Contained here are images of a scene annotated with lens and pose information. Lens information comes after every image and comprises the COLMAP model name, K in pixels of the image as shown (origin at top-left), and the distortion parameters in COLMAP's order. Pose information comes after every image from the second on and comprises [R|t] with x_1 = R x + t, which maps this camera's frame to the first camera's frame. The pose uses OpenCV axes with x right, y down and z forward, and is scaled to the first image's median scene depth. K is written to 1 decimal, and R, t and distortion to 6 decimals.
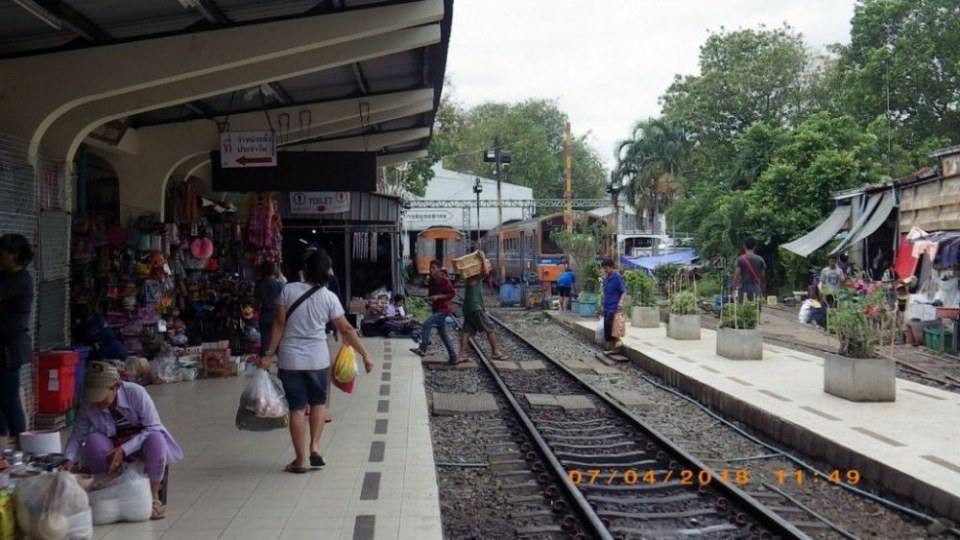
lens RADIAL K [[1310.9, 0, 498.8], [0, 1310.9, 270.2], [0, 0, 1]] dist [-0.009186, 0.017828]
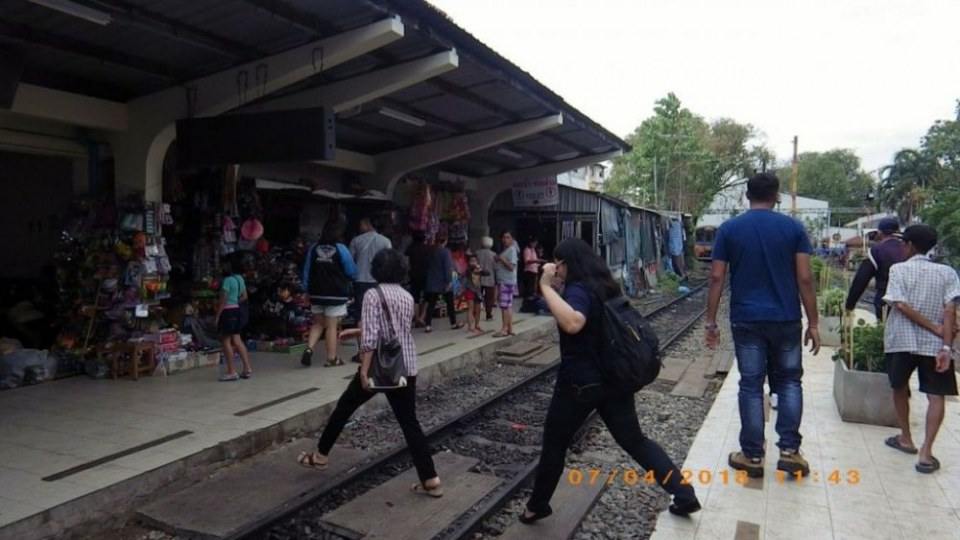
lens RADIAL K [[640.2, 0, 486.1], [0, 640.2, 268.9], [0, 0, 1]] dist [0.001915, 0.001058]
pose [[0.883289, 0.035050, -0.467516, 0.089944], [-0.019382, 0.999079, 0.038281, -0.004841], [0.468428, -0.024752, 0.883155, 0.353354]]
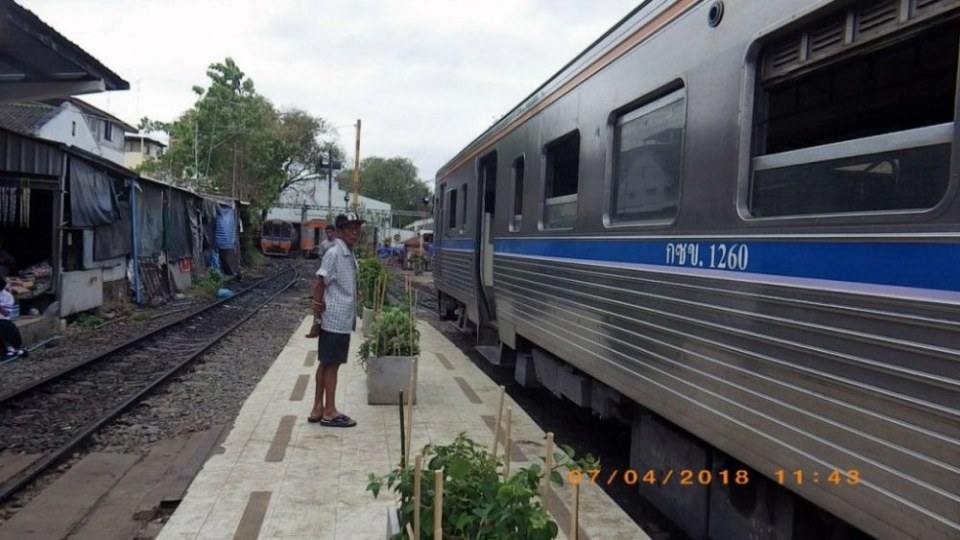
lens RADIAL K [[640.2, 0, 486.1], [0, 640.2, 268.9], [0, 0, 1]] dist [0.001915, 0.001058]
pose [[0.986812, 0.055451, 0.152076, 0.091739], [-0.059188, 0.998043, 0.020157, -0.004782], [-0.150661, -0.028892, 0.988163, 0.489366]]
